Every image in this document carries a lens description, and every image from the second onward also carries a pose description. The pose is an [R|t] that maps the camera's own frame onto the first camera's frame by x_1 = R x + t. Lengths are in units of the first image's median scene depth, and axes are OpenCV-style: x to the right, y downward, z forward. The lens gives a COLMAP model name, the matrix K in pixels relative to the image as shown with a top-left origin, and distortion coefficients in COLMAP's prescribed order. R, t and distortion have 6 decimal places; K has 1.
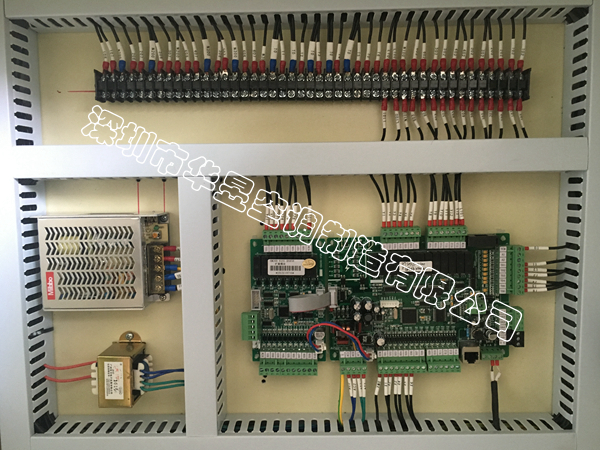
lens RADIAL K [[511.2, 0, 303.9], [0, 511.2, 225.8], [0, 0, 1]] dist [0.077269, -0.101180]
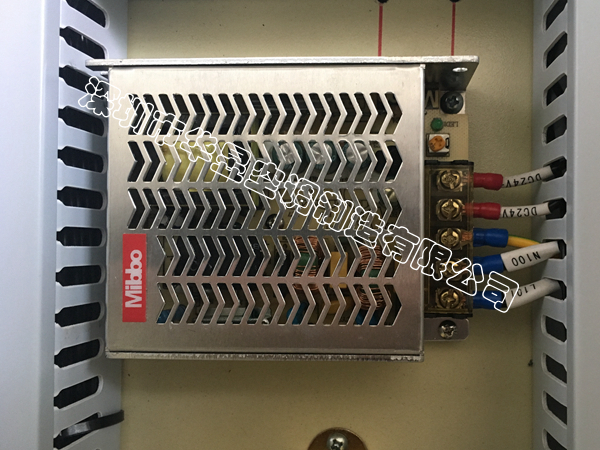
lens RADIAL K [[511.2, 0, 303.9], [0, 511.2, 225.8], [0, 0, 1]] dist [0.077269, -0.101180]
pose [[0.998636, 0.014467, -0.050176, -0.367014], [-0.020753, 0.991671, -0.127113, 0.121100], [0.047919, 0.127981, 0.990618, 0.682473]]
